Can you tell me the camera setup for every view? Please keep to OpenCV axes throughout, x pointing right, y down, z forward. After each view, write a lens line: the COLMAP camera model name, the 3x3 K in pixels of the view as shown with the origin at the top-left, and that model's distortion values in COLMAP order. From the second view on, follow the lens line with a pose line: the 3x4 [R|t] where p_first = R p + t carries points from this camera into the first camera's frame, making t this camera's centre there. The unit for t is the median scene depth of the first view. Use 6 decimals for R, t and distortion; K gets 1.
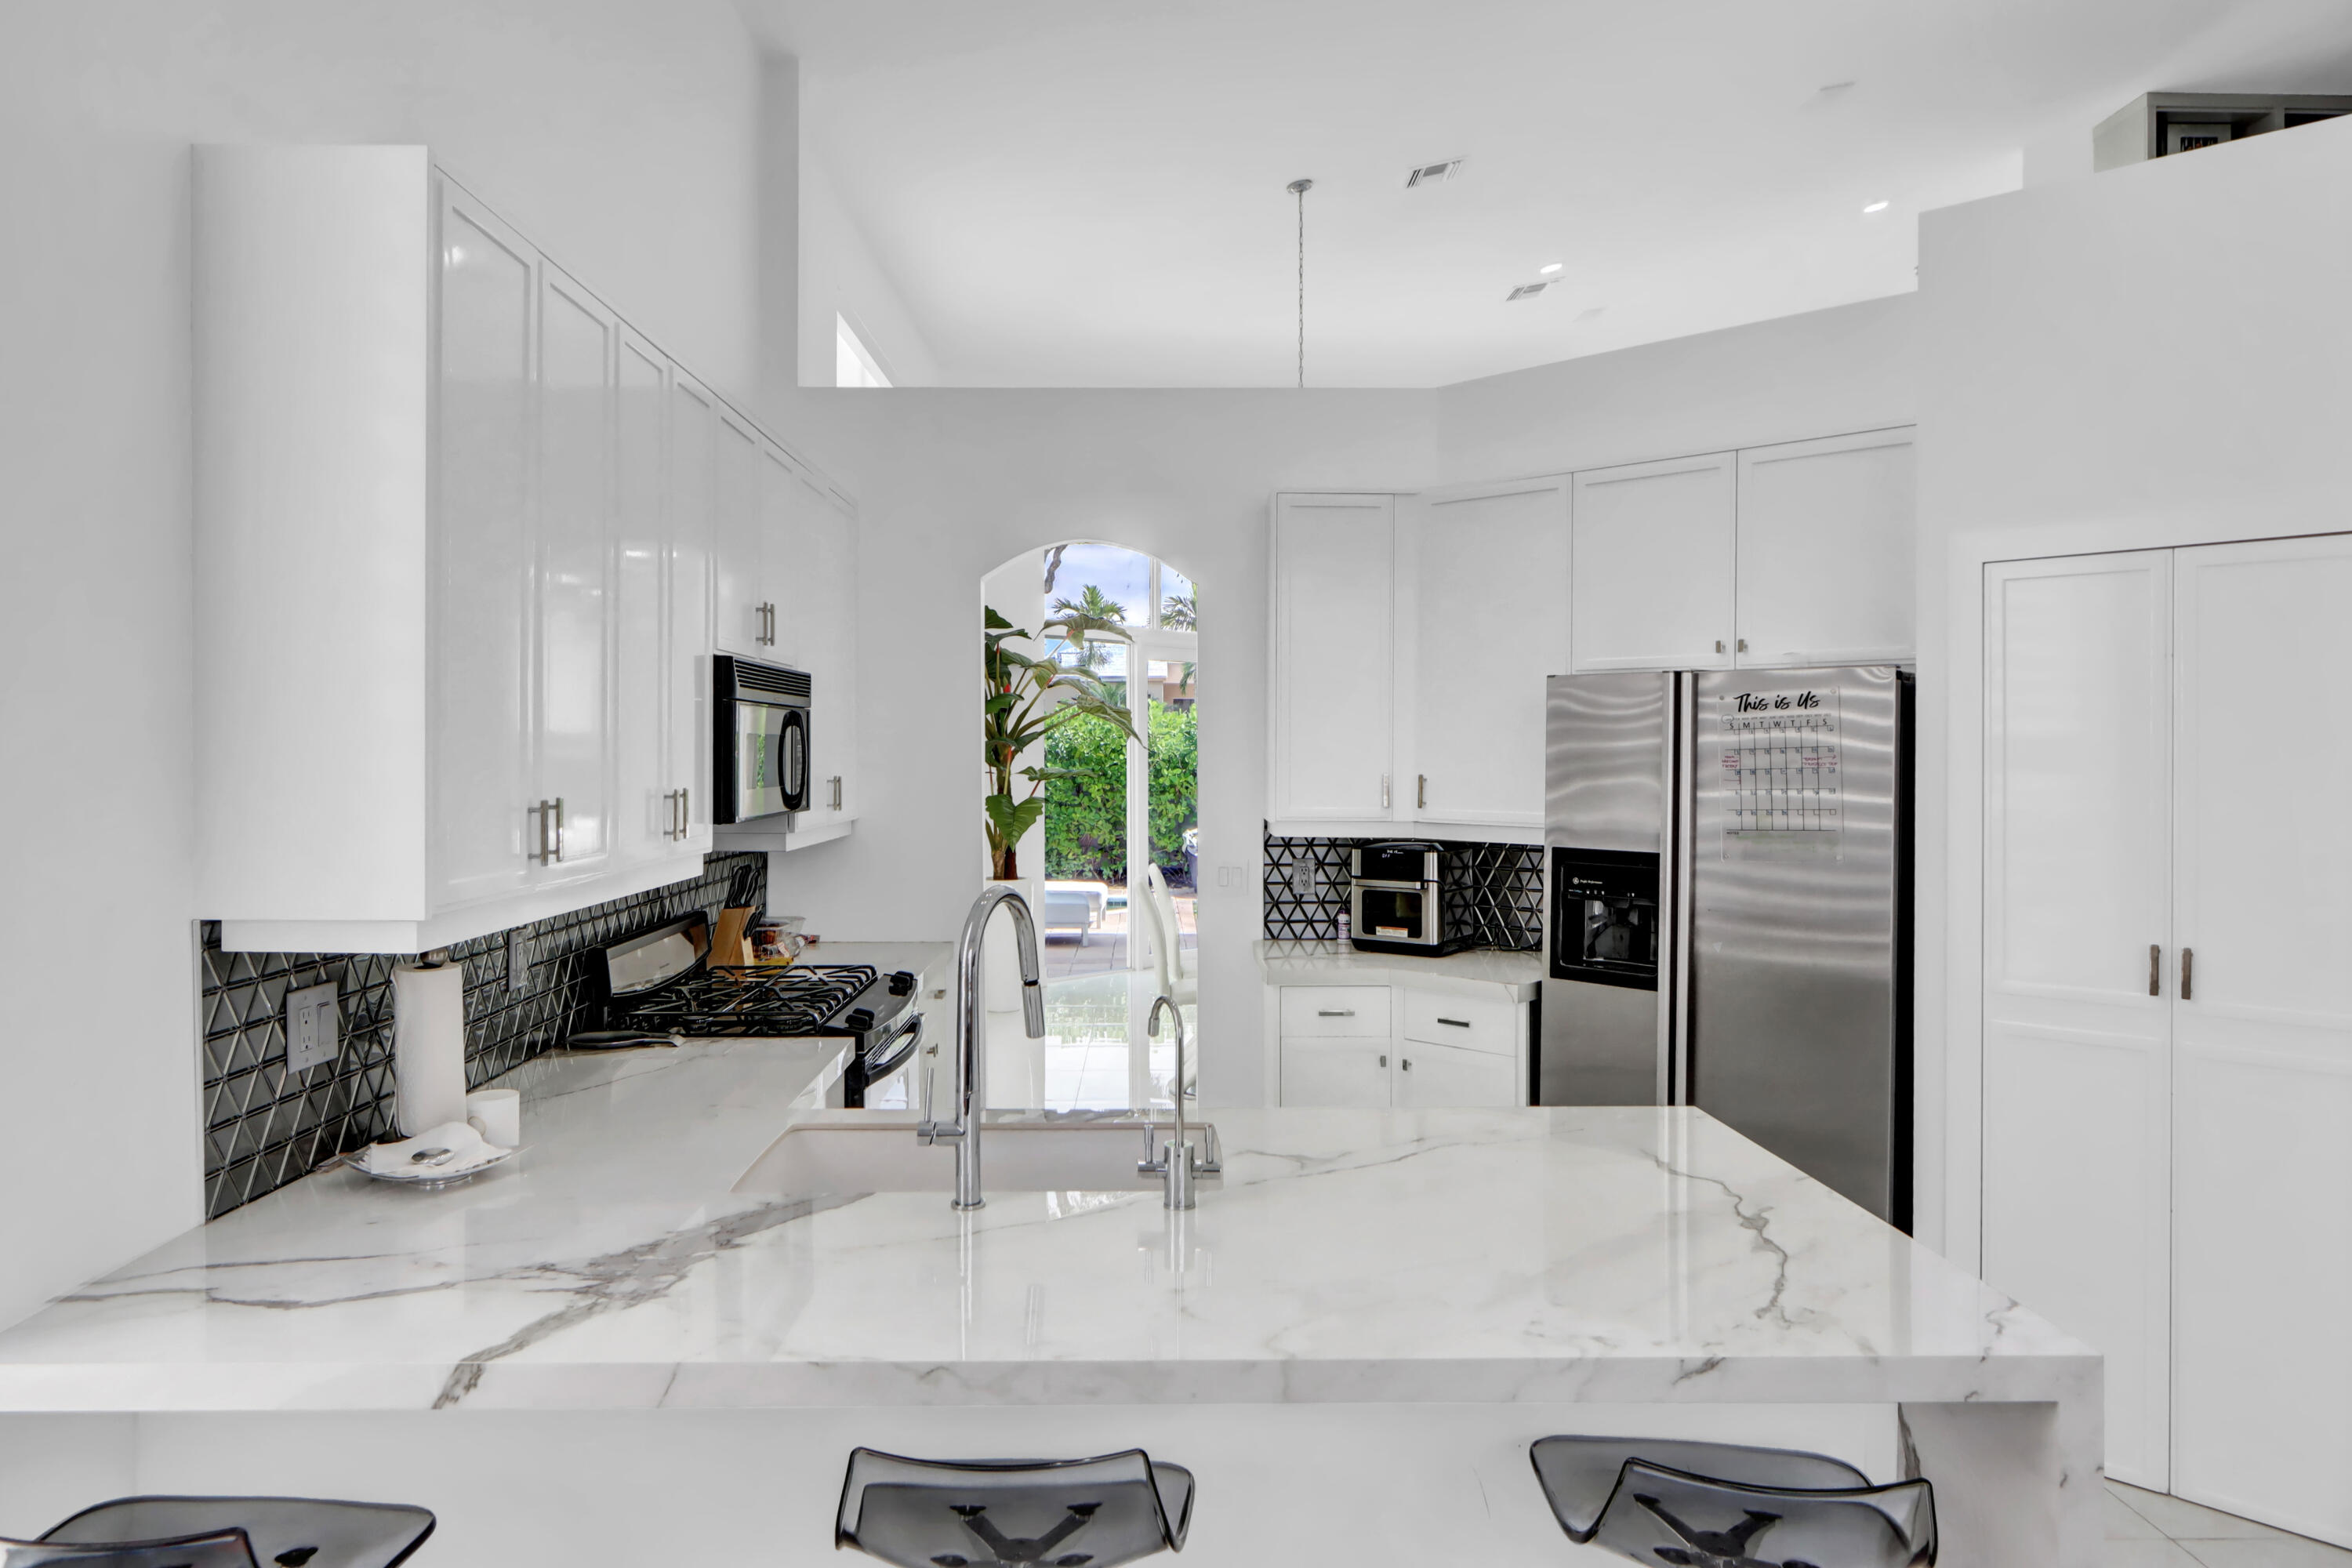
lens RADIAL K [[1436.0, 0, 1176.3], [0, 1436.0, 754.2], [0, 0, 1]] dist [-0.000014, 0.001018]
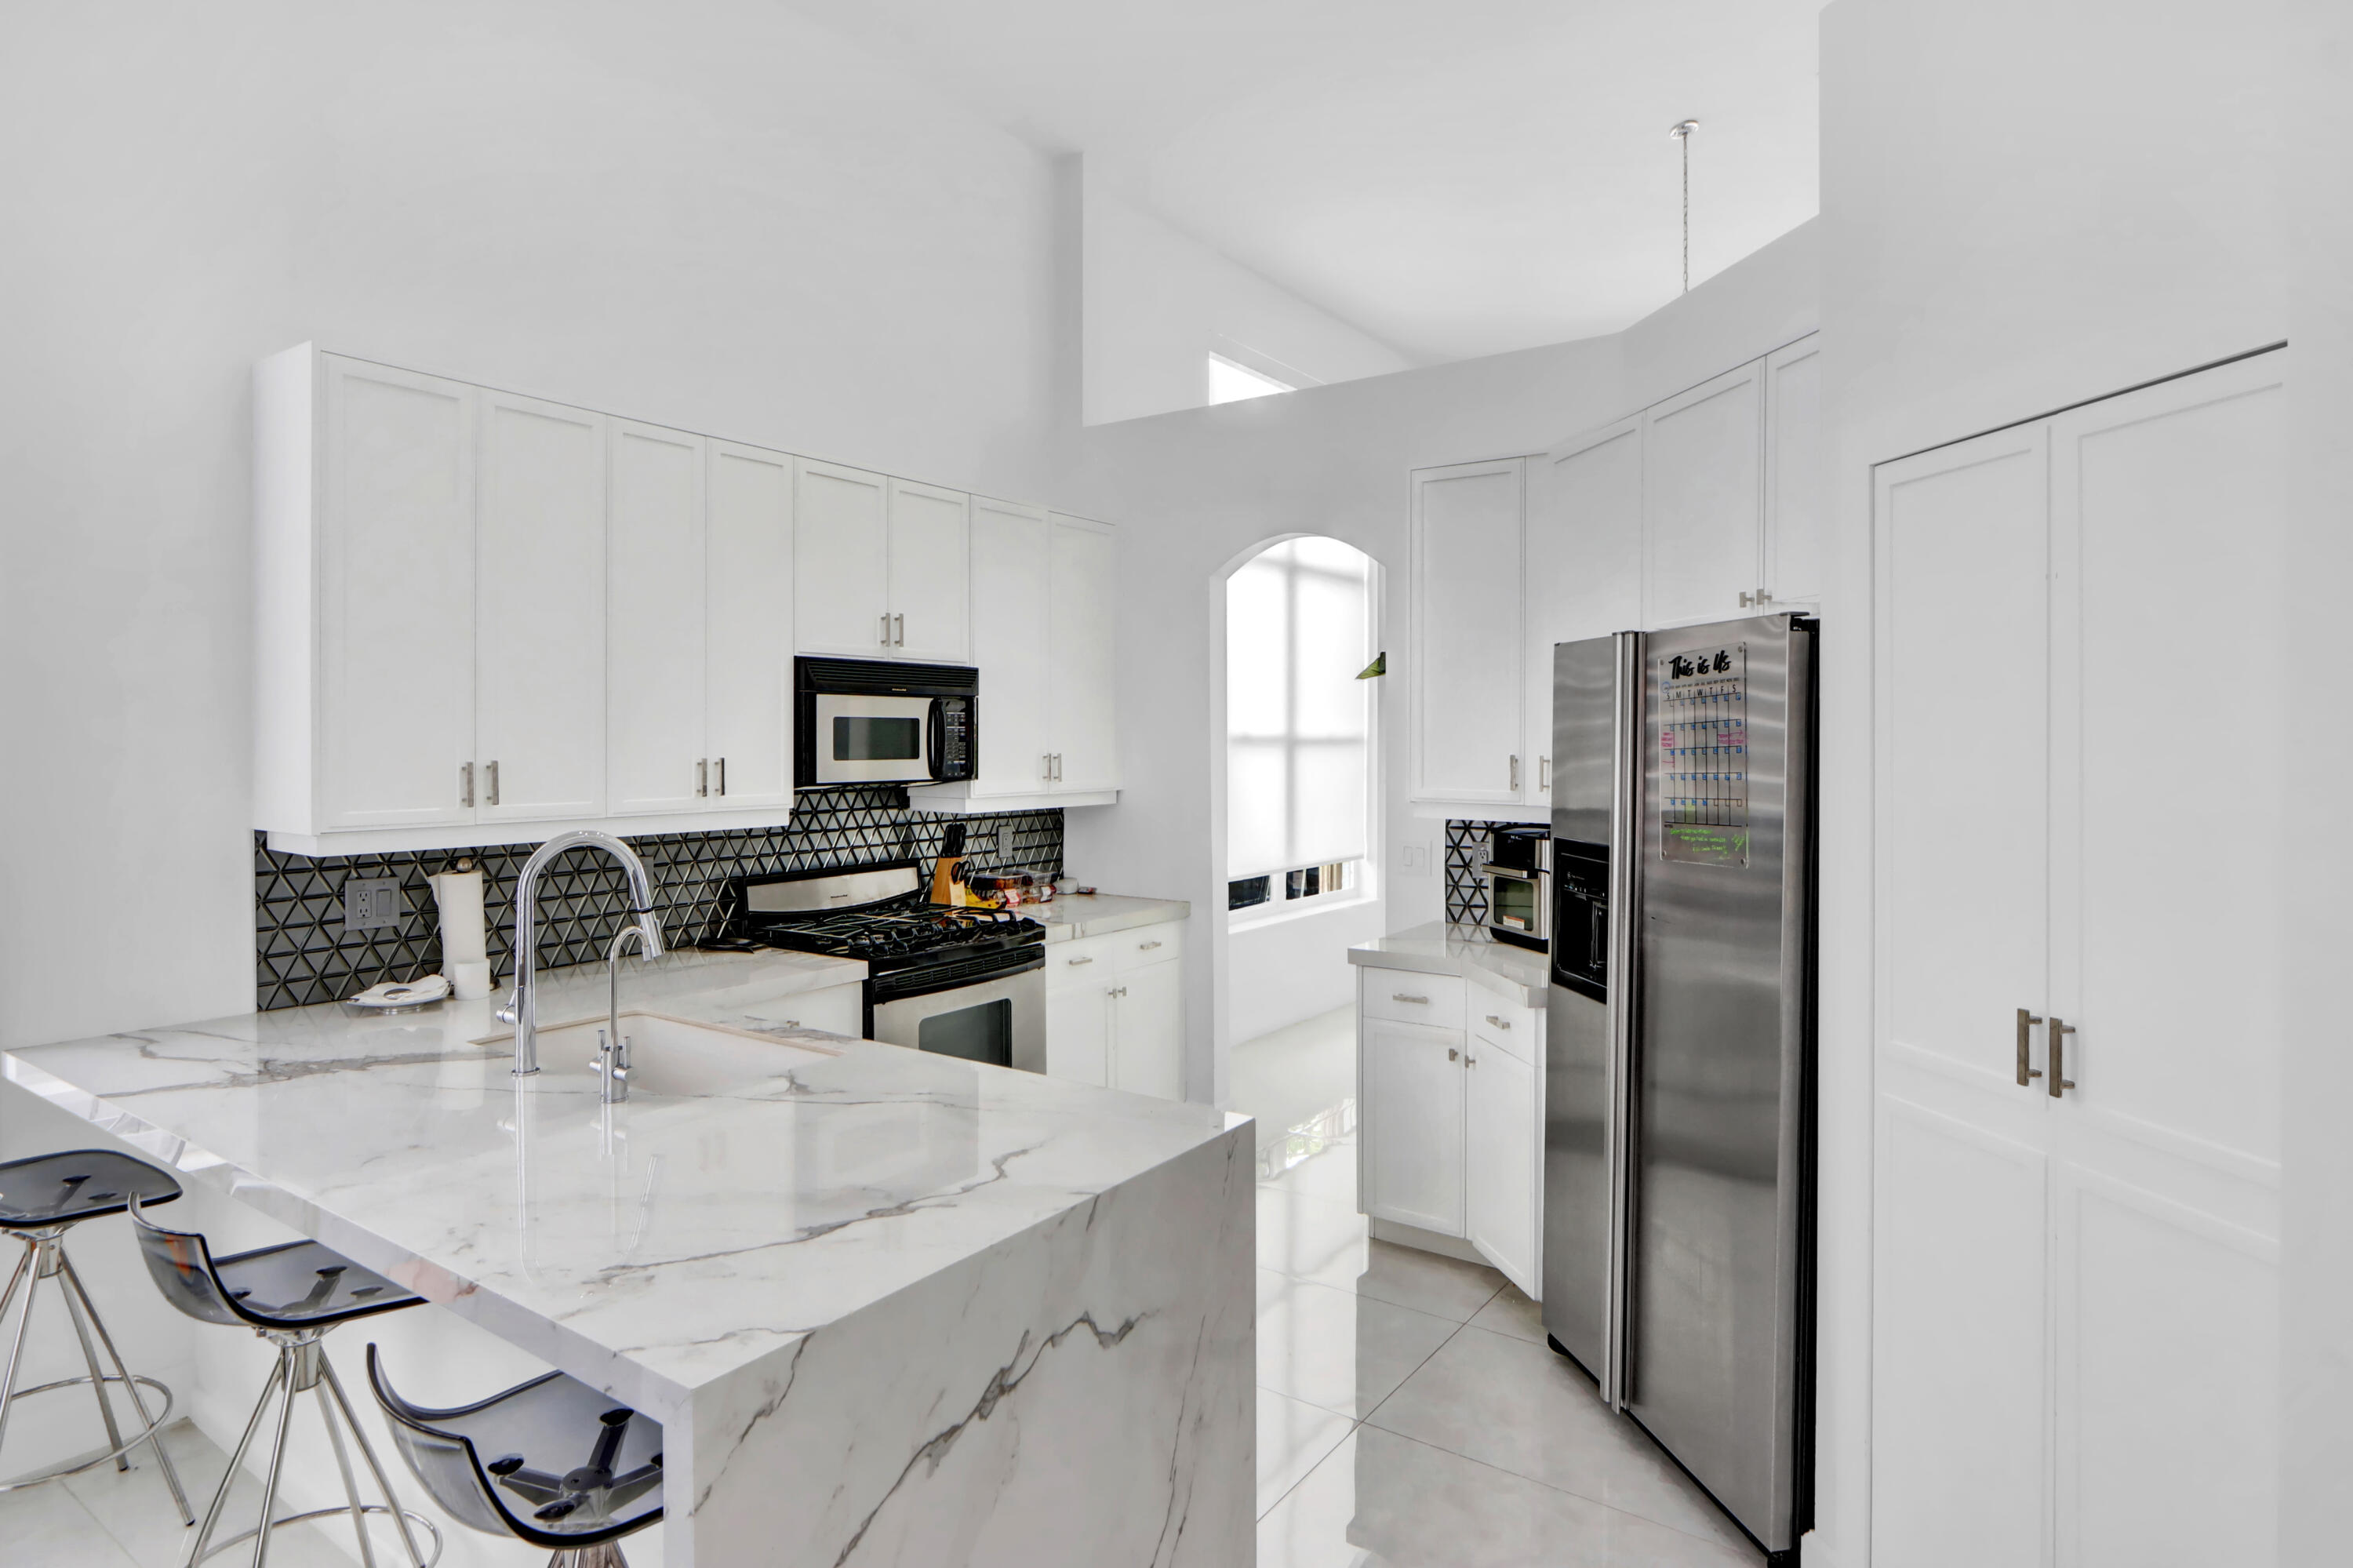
lens RADIAL K [[1300.9, 0, 1185.2], [0, 1300.9, 748.4], [0, 0, 1]] dist [-0.004142, -0.000238]
pose [[0.809026, 0.003684, -0.587761, 0.572853], [-0.000963, 0.999987, 0.004942, 0.006752], [0.587772, -0.003432, 0.809019, 0.221359]]
